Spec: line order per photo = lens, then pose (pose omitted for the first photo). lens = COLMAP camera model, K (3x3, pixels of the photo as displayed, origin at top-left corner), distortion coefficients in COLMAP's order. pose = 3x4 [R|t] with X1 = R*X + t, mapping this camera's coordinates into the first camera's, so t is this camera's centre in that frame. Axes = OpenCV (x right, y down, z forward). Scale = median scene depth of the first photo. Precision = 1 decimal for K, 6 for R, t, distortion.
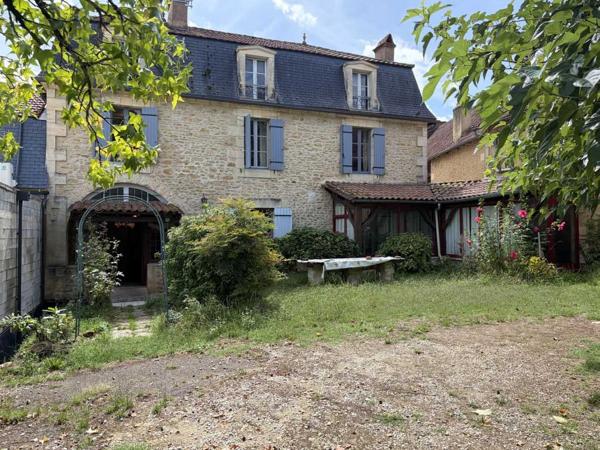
lens RADIAL K [[393.4, 0, 300.0], [0, 393.4, 225.0], [0, 0, 1]] dist [0.031626, -0.000774]
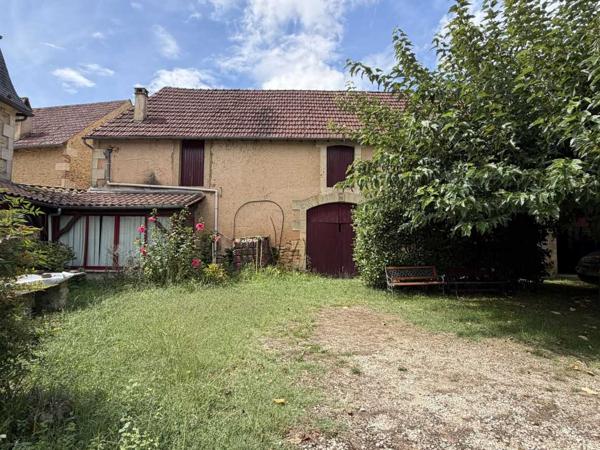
lens RADIAL K [[327.3, 0, 300.0], [0, 327.3, 225.0], [0, 0, 1]] dist [0.002251, 0.000379]
pose [[0.363155, 0.065397, 0.929431, -0.206865], [-0.032016, 0.997821, -0.057699, 0.012621], [-0.931179, -0.008803, 0.364457, 0.366234]]
